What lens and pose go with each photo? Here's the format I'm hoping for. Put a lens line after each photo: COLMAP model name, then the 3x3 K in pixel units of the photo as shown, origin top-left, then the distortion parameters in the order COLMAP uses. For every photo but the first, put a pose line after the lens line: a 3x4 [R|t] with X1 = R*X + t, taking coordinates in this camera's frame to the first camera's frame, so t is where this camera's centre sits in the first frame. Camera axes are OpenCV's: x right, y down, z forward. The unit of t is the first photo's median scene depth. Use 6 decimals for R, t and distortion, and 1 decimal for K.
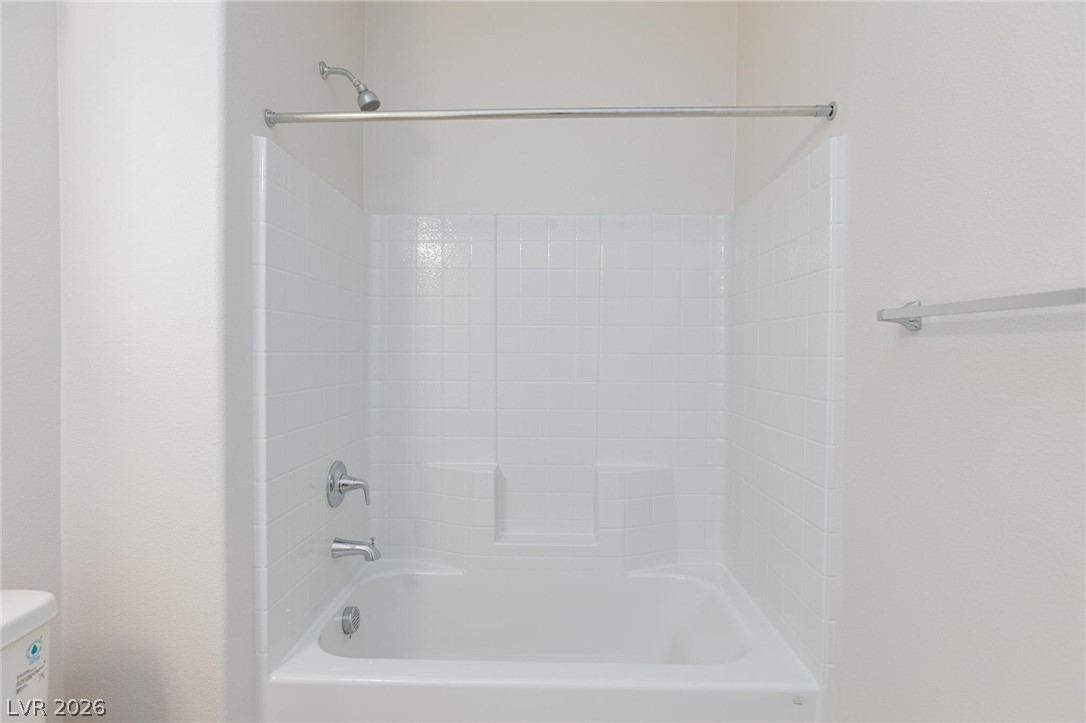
lens RADIAL K [[530.0, 0, 543.0], [0, 530.0, 361.5], [0, 0, 1]] dist [-0.020500, 0.014551]
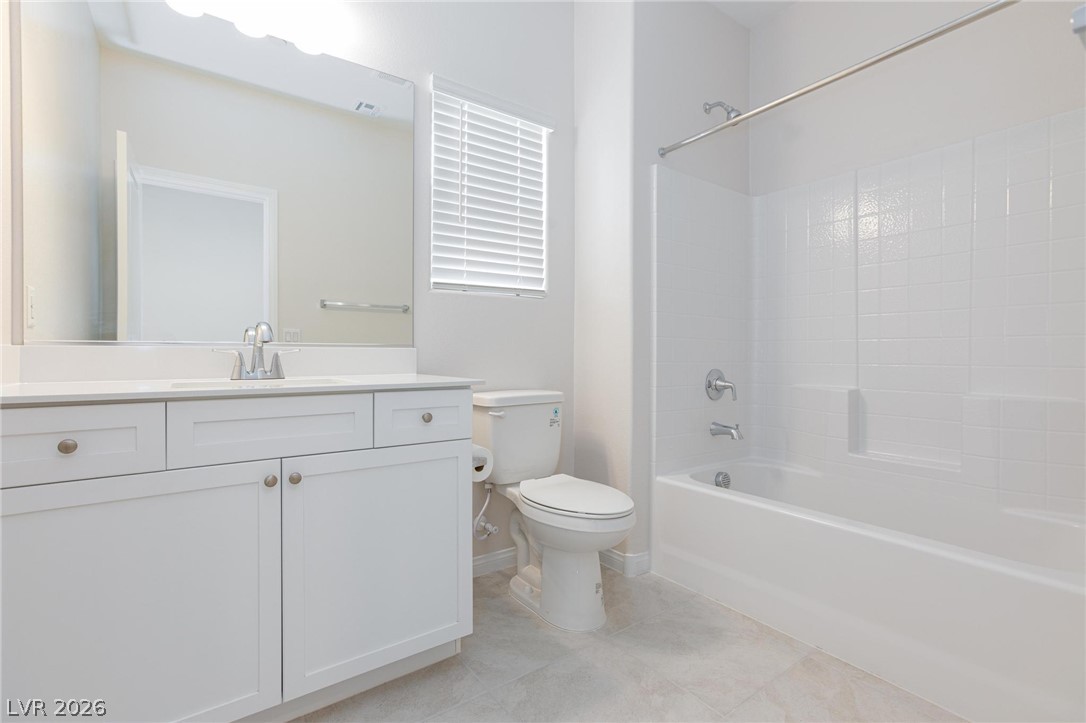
lens RADIAL K [[496.9, 0, 543.0], [0, 496.9, 361.5], [0, 0, 1]] dist [-0.042590, 0.025511]
pose [[0.602169, 0.005779, -0.798348, 0.424974], [-0.013895, 0.999898, -0.003244, 0.183176], [0.798247, 0.013047, 0.602188, -0.210964]]
